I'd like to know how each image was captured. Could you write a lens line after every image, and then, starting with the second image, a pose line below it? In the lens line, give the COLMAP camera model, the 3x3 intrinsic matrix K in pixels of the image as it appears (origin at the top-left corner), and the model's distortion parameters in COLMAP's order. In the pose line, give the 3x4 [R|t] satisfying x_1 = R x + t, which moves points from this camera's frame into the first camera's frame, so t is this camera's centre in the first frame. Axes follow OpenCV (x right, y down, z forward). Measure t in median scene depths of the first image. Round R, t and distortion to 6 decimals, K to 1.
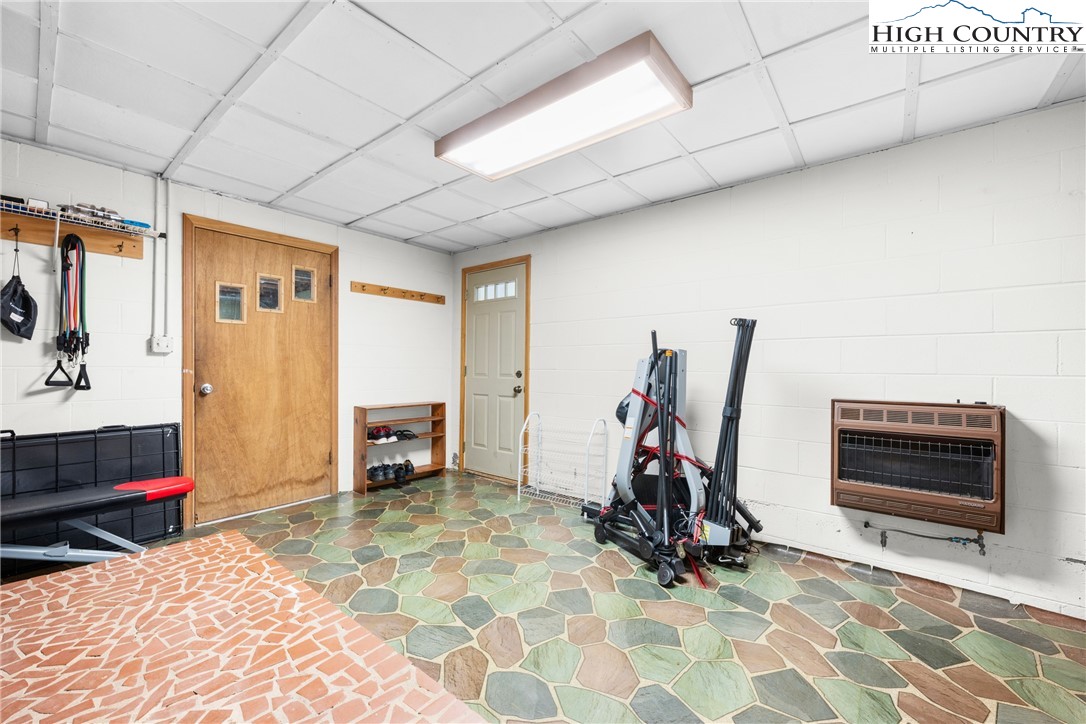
lens RADIAL K [[447.9, 0, 544.8], [0, 447.9, 364.9], [0, 0, 1]] dist [-0.000226, 0.000067]
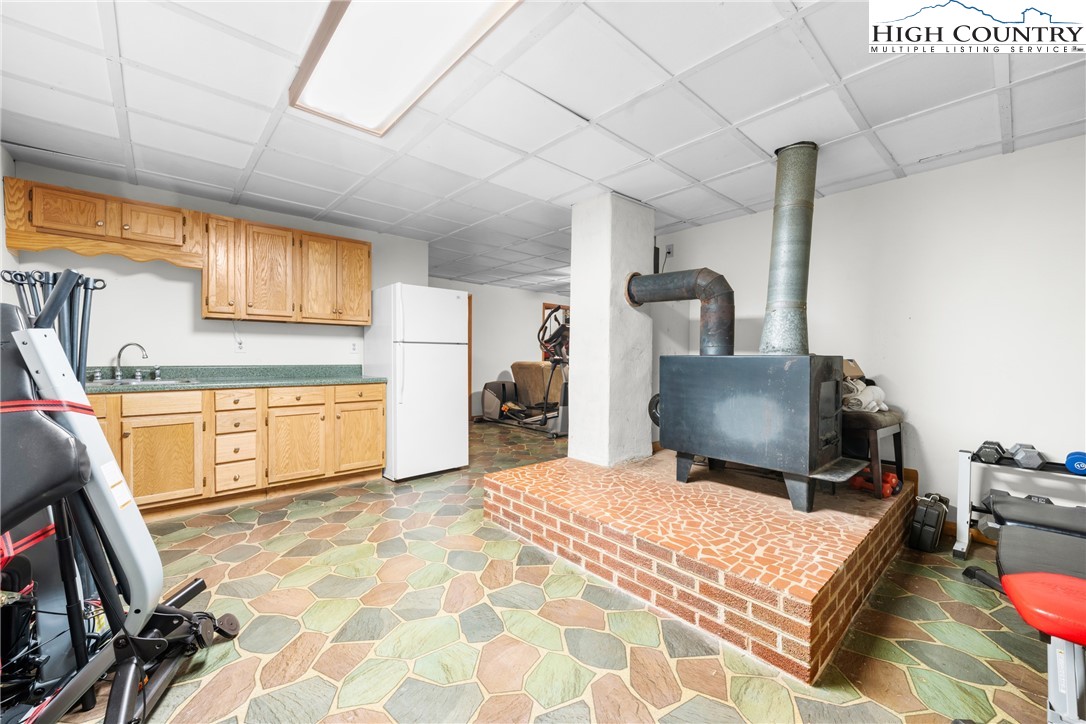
lens RADIAL K [[433.5, 0, 542.6], [0, 433.5, 351.0], [0, 0, 1]] dist [-0.001378, -0.000051]
pose [[-0.987320, -0.014805, 0.158049, -0.483310], [-0.017303, 0.999746, -0.014438, 0.006527], [-0.157795, -0.016990, -0.987326, 2.165210]]
